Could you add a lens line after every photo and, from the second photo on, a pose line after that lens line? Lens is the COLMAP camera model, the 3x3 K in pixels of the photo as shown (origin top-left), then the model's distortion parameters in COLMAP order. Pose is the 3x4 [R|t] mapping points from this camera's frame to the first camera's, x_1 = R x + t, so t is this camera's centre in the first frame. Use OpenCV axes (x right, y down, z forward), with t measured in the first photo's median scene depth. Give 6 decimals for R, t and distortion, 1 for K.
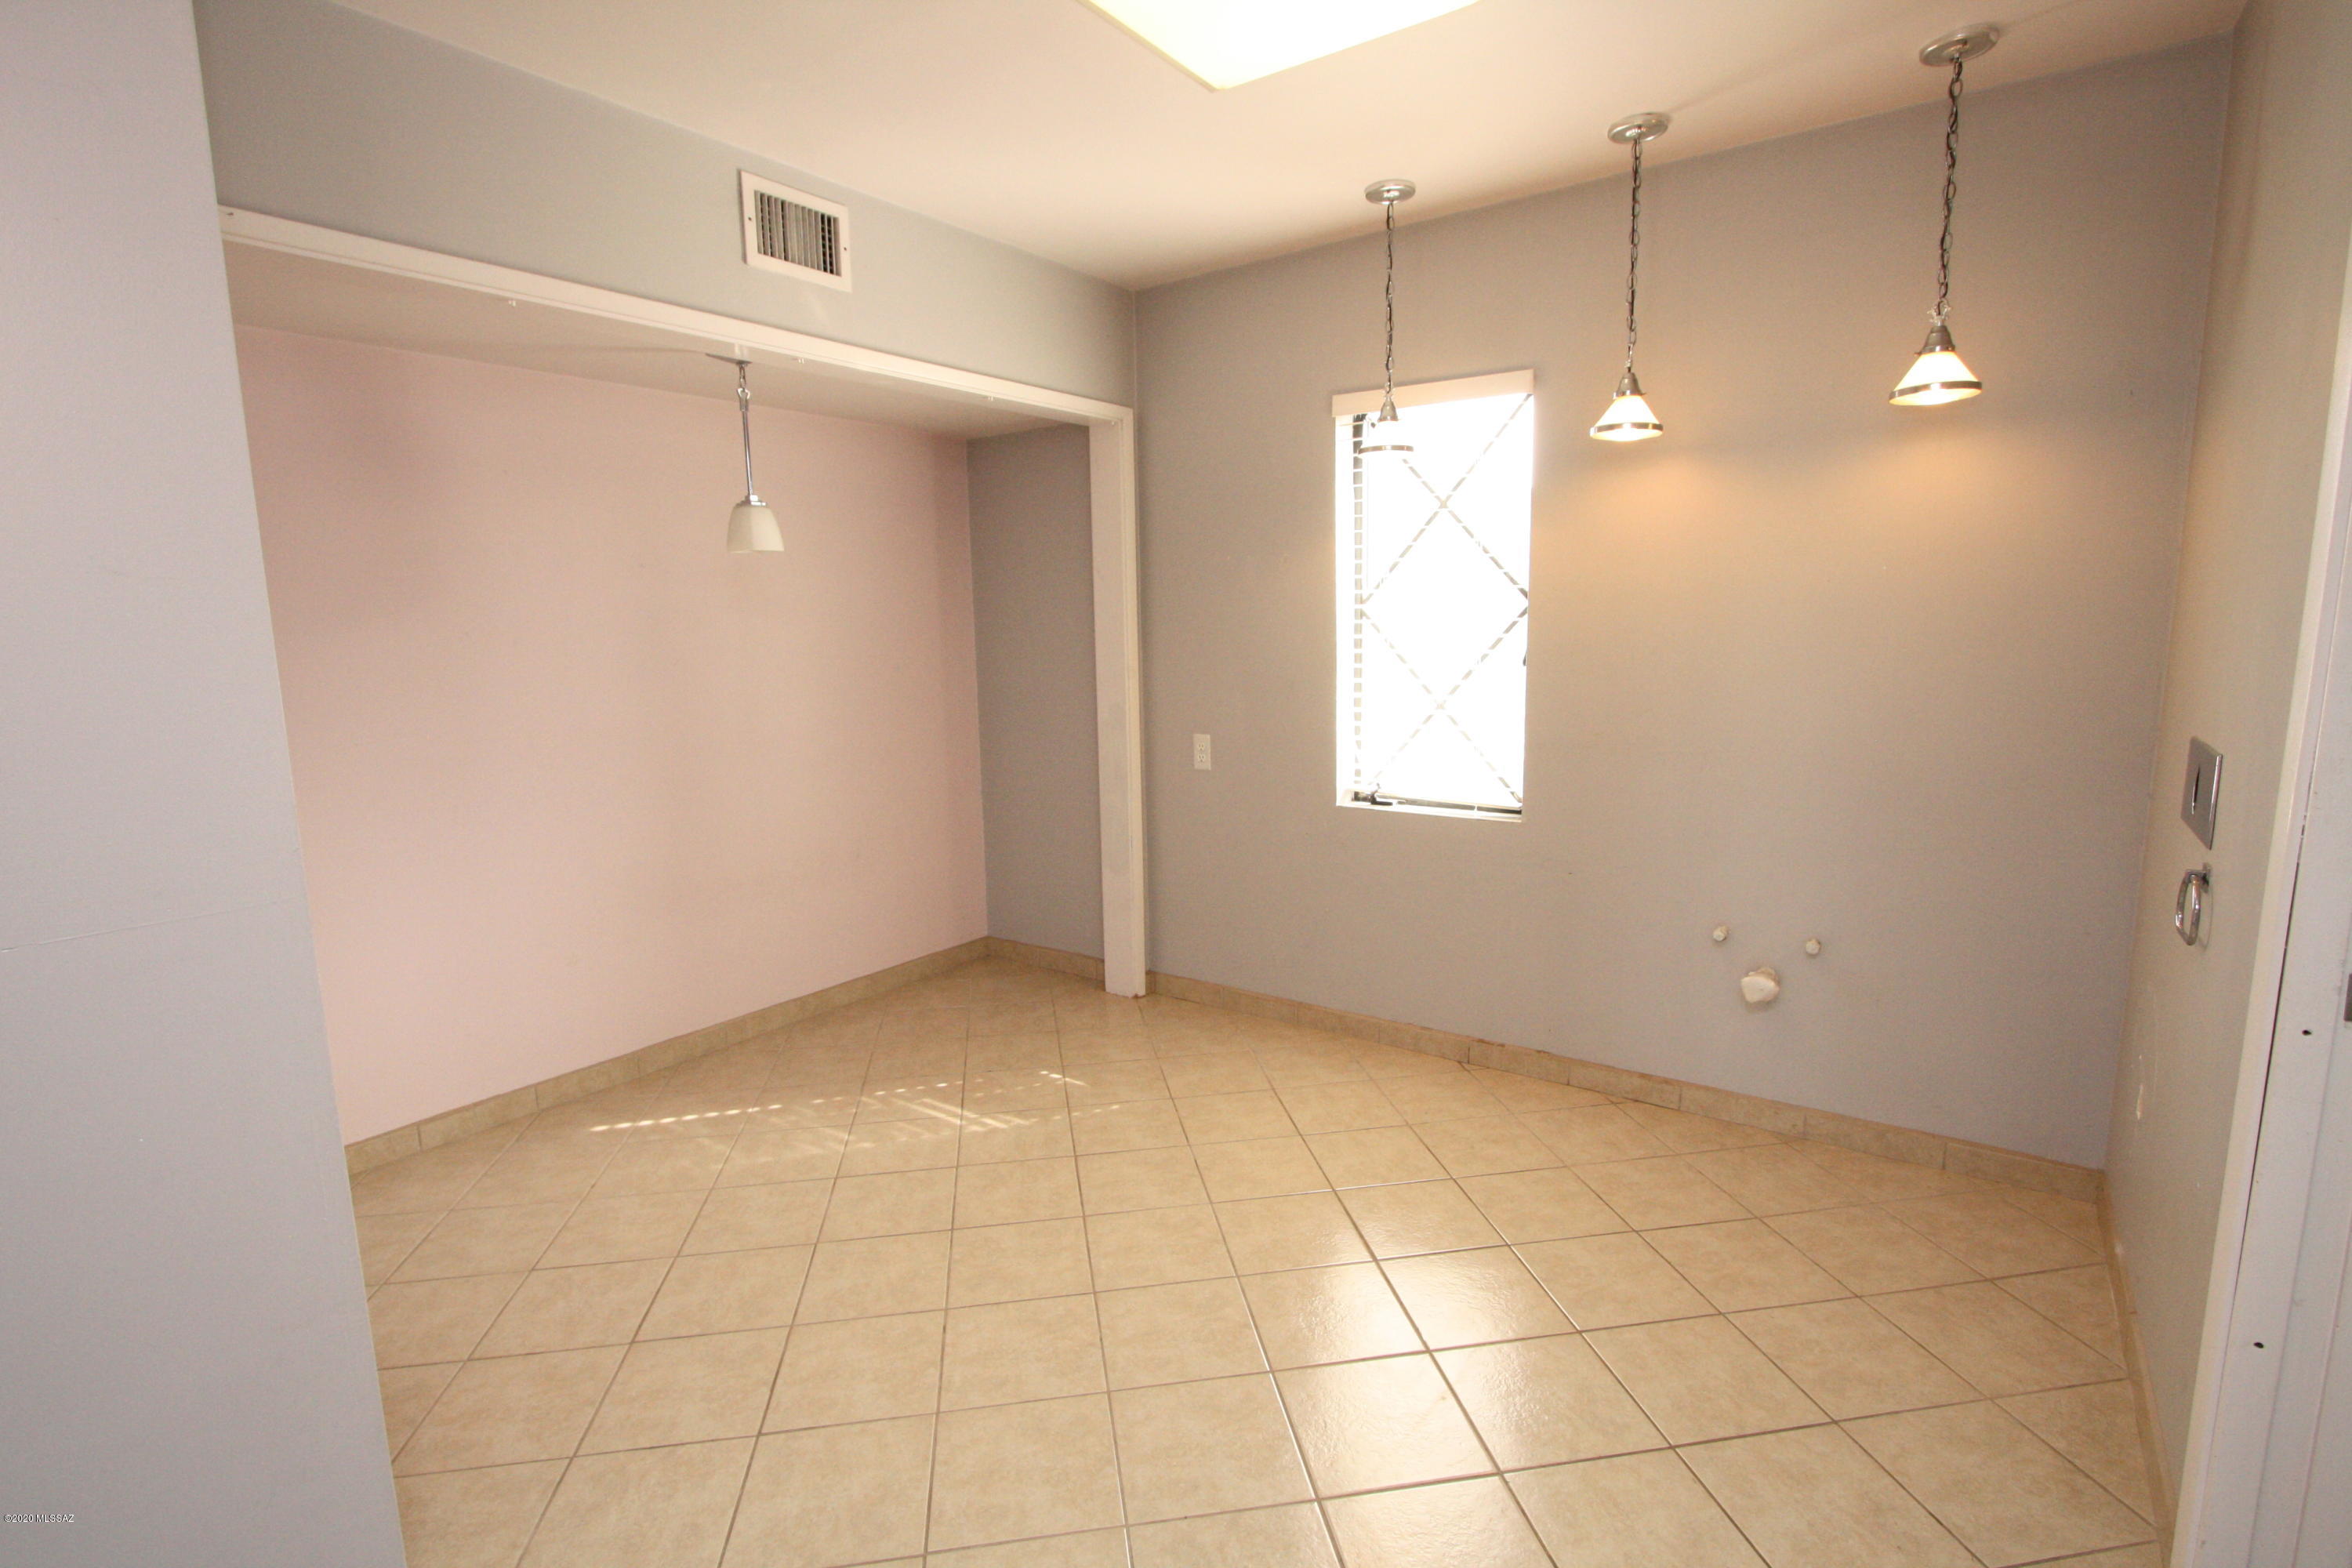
lens RADIAL K [[1094.3, 0, 1161.6], [0, 1094.3, 790.8], [0, 0, 1]] dist [-0.017150, 0.001907]
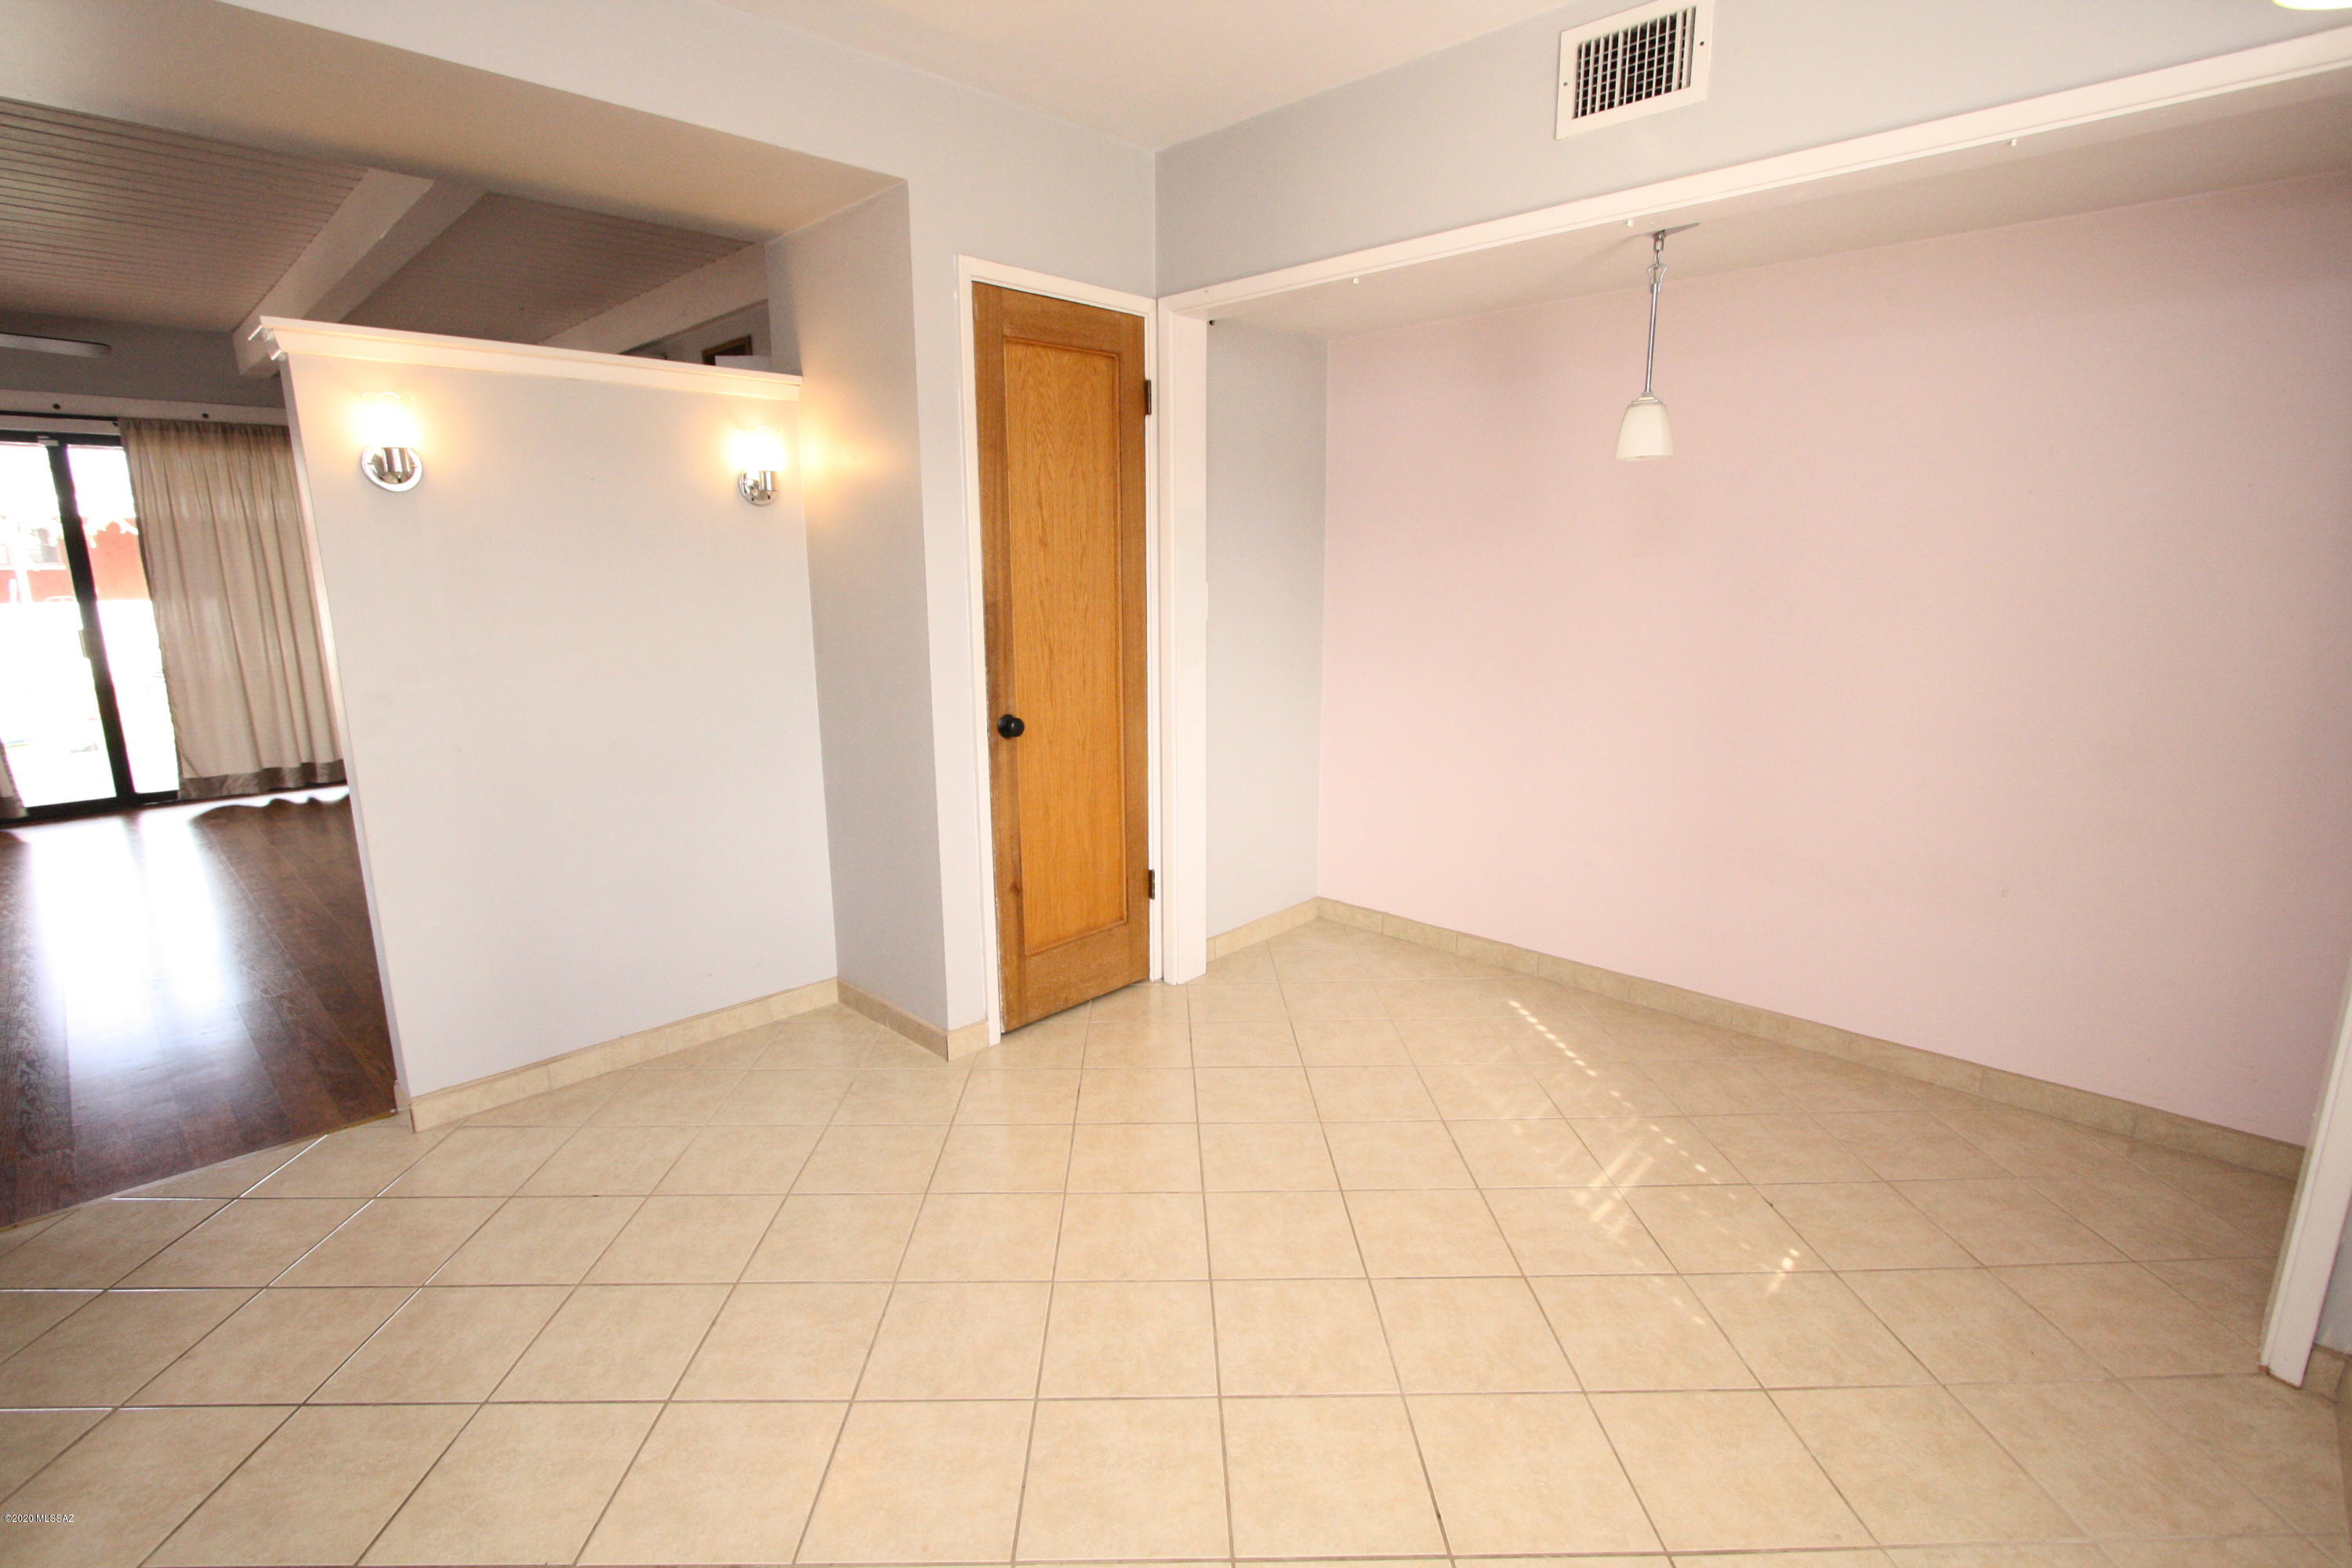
lens RADIAL K [[1094.3, 0, 1169.4], [0, 1094.3, 793.2], [0, 0, 1]] dist [-0.017150, 0.001907]
pose [[-0.133118, 0.230796, -0.963853, 0.547896], [-0.139321, 0.958494, 0.248754, -0.121645], [0.981259, 0.167399, -0.095438, 0.722778]]
